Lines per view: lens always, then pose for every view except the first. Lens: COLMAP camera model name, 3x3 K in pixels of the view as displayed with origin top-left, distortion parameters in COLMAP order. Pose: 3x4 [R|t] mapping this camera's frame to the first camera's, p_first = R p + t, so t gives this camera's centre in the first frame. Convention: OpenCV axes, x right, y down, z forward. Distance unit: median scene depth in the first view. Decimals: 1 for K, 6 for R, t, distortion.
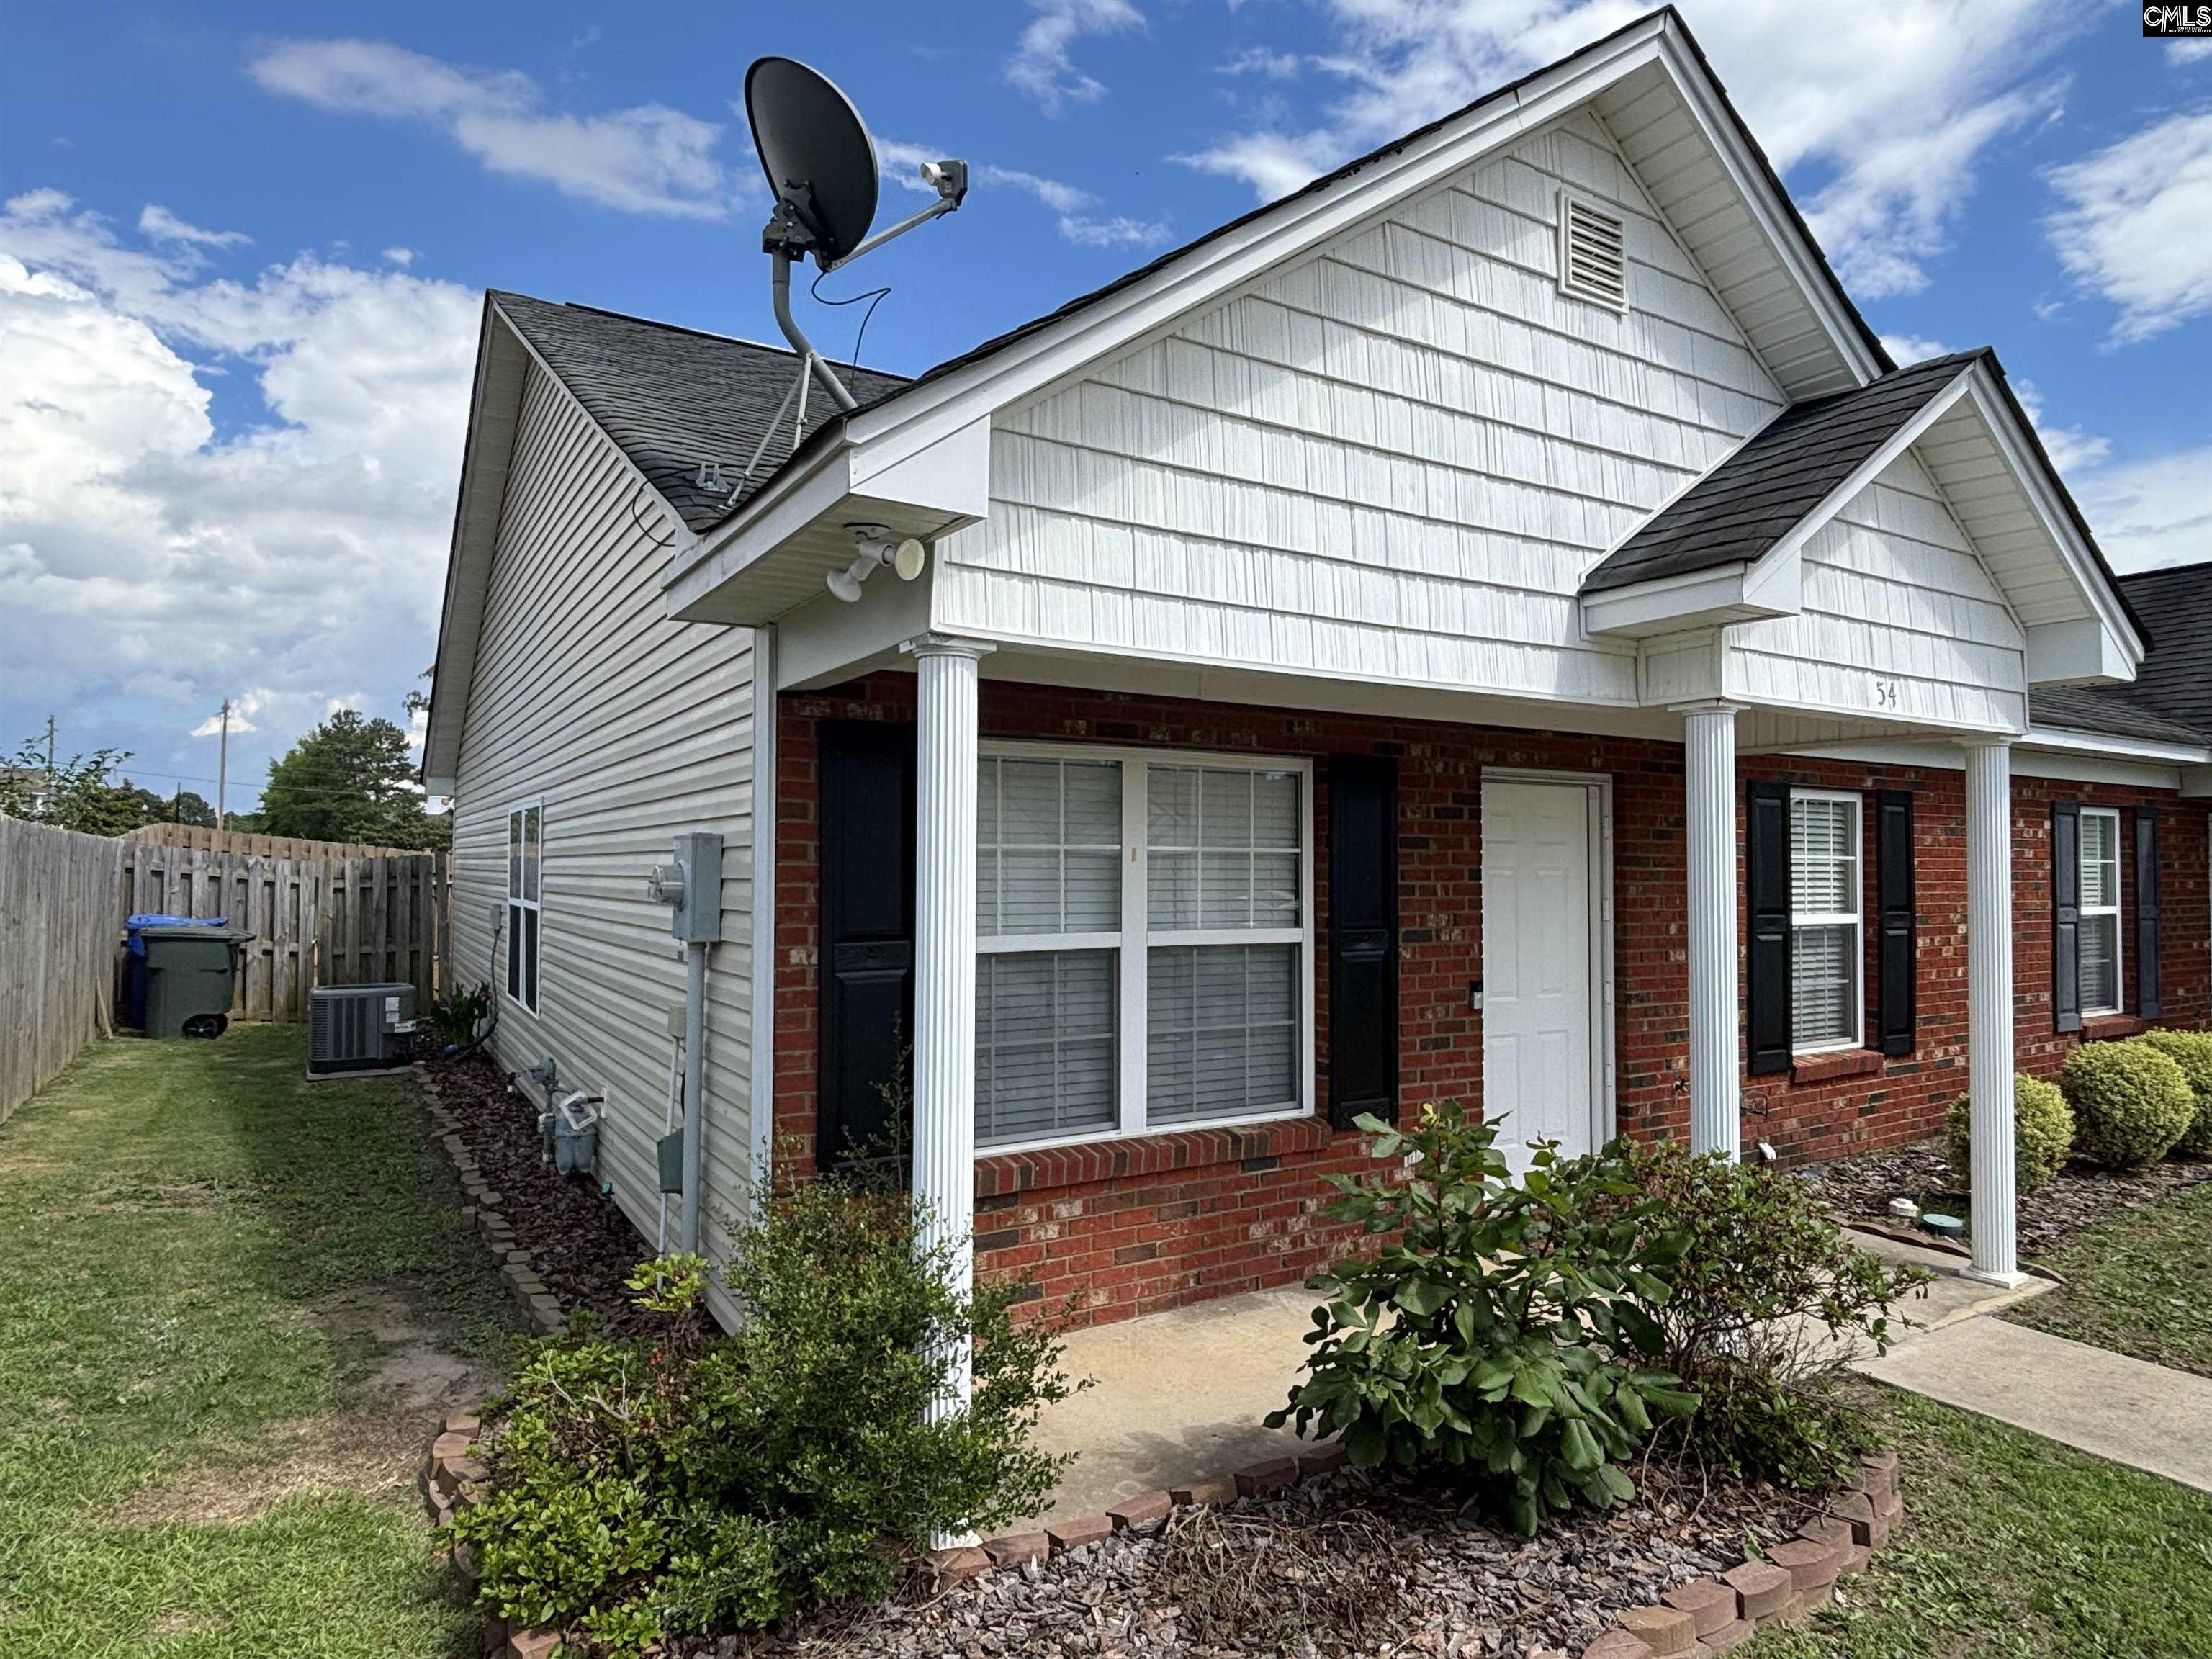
lens RADIAL K [[1270.3, 0, 1104.2], [0, 1270.3, 832.8], [0, 0, 1]] dist [-0.001392, -0.001328]
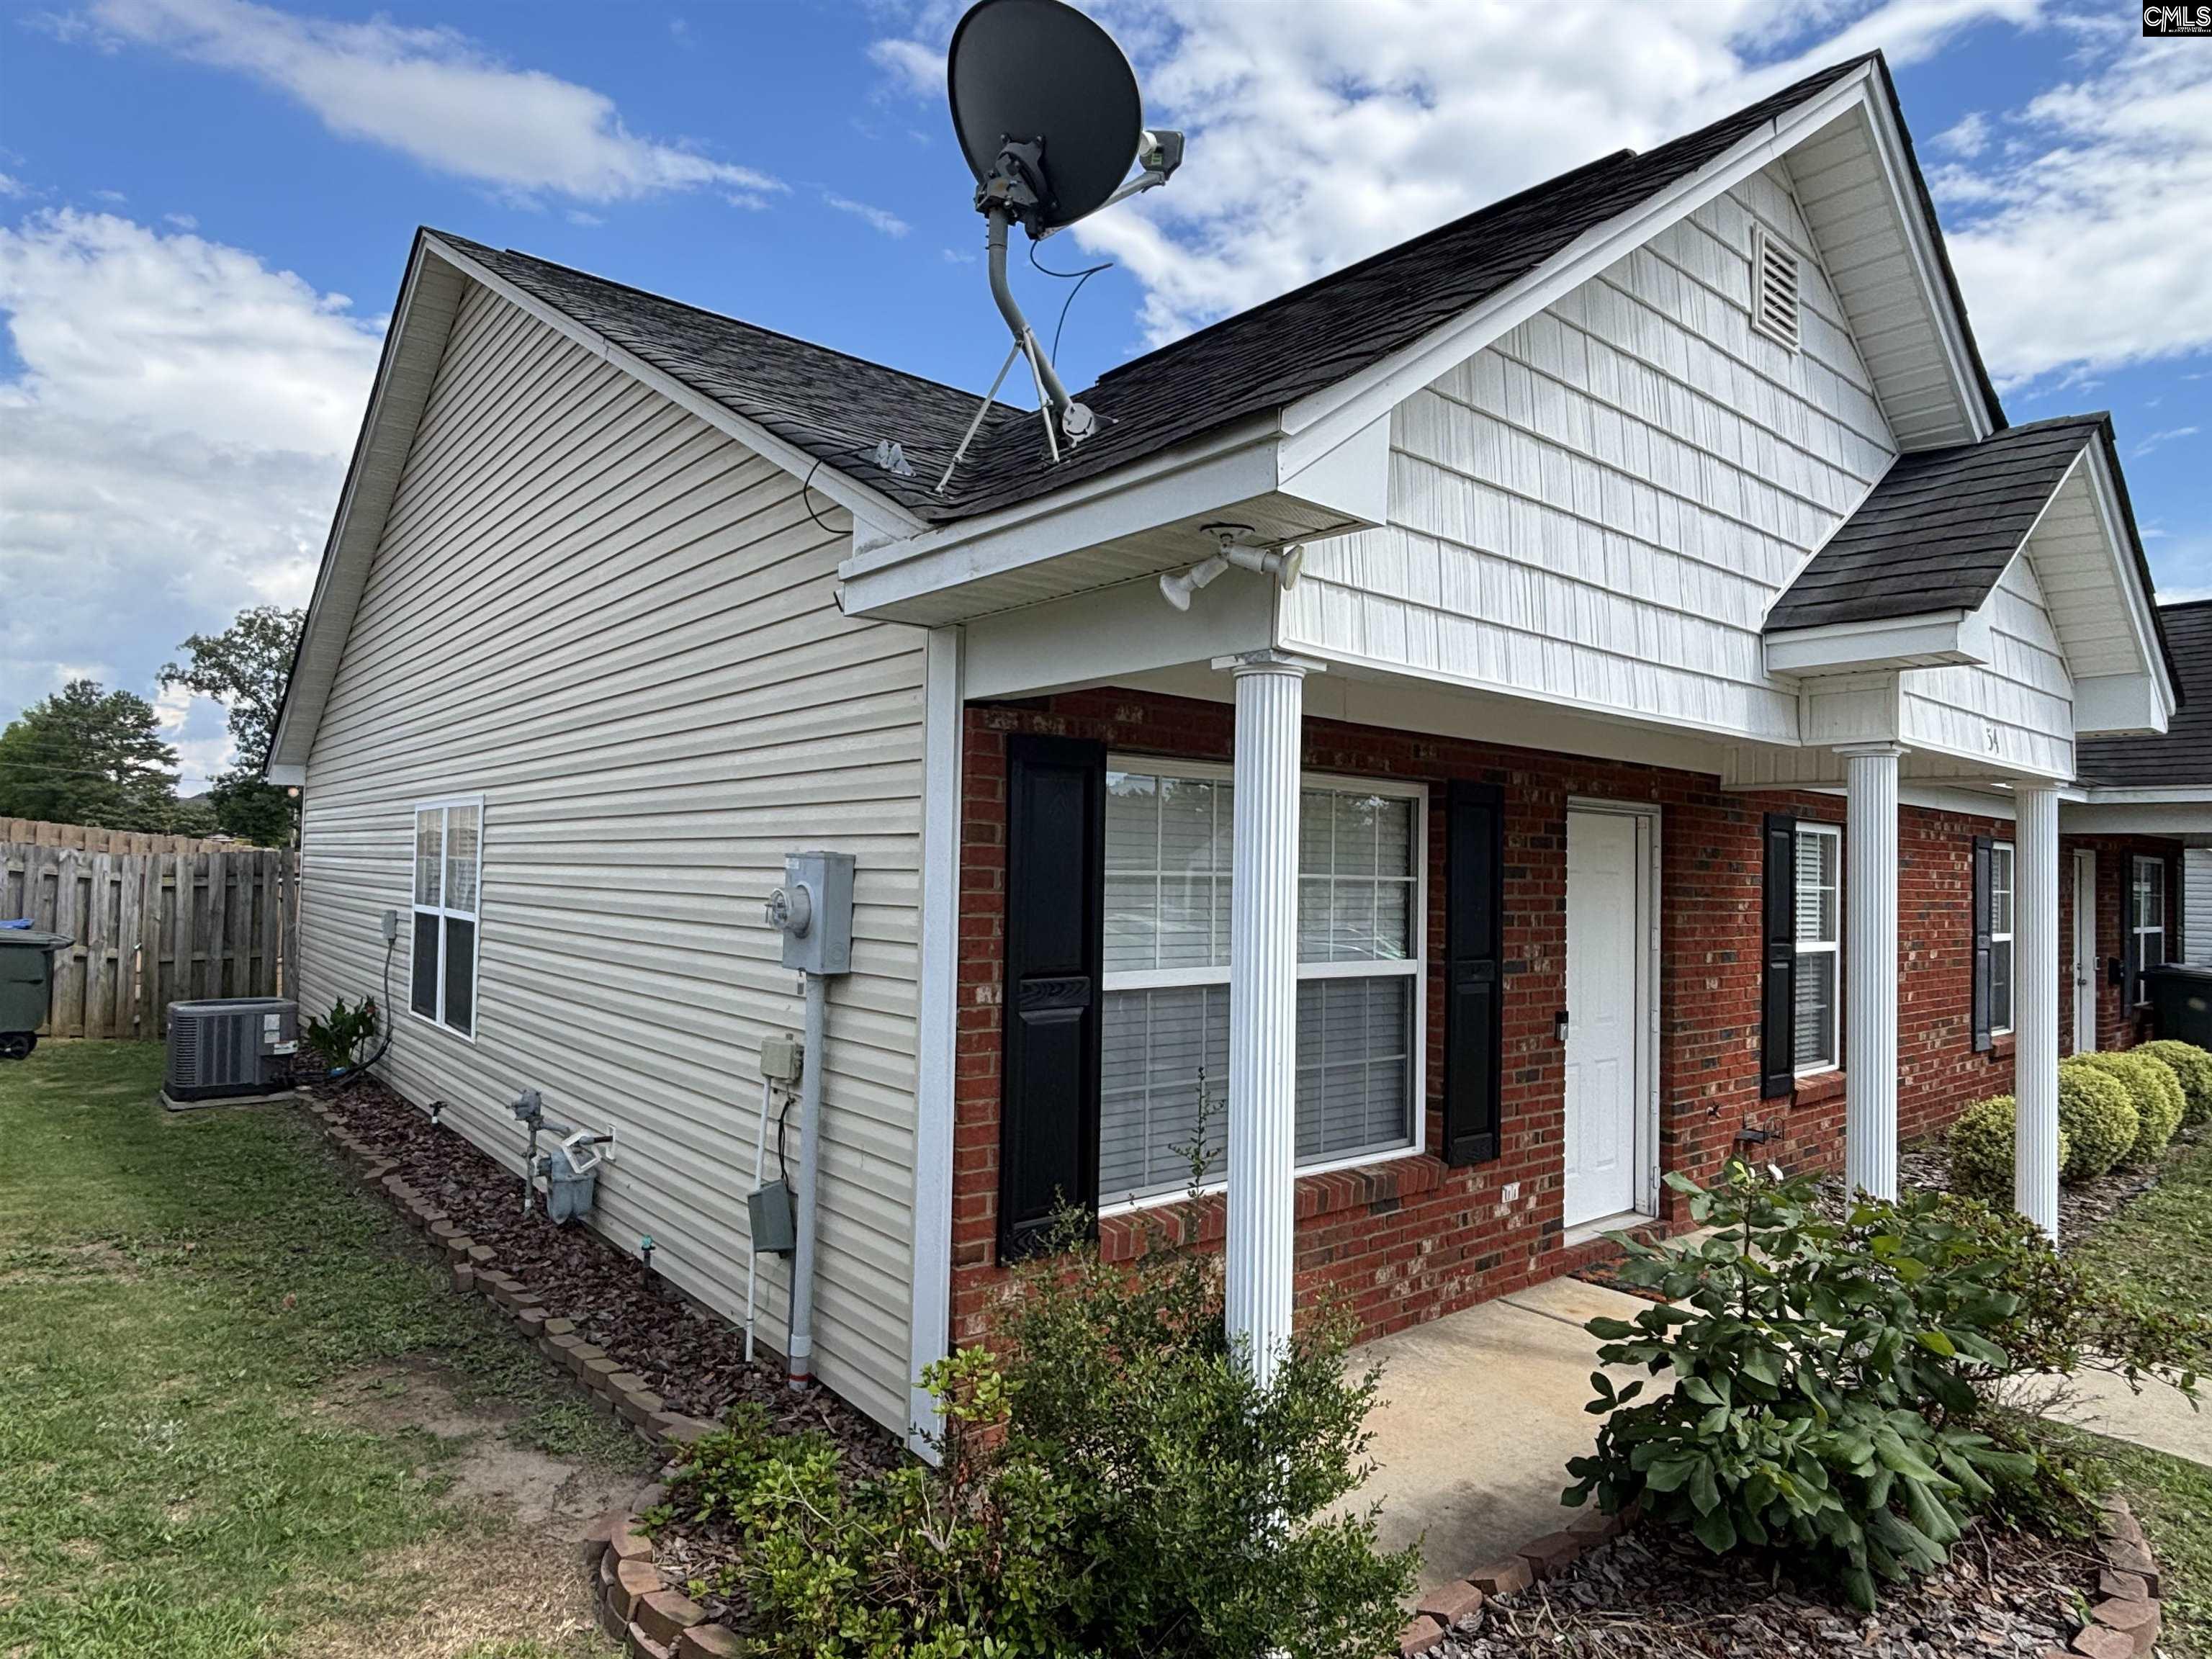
lens RADIAL K [[1270.3, 0, 1104.0], [0, 1270.3, 832.6], [0, 0, 1]] dist [-0.001392, -0.001328]
pose [[0.989075, 0.022115, 0.145743, -0.249742], [-0.021746, 0.999755, -0.004128, -0.013692], [-0.145799, 0.000914, 0.989314, 0.083229]]
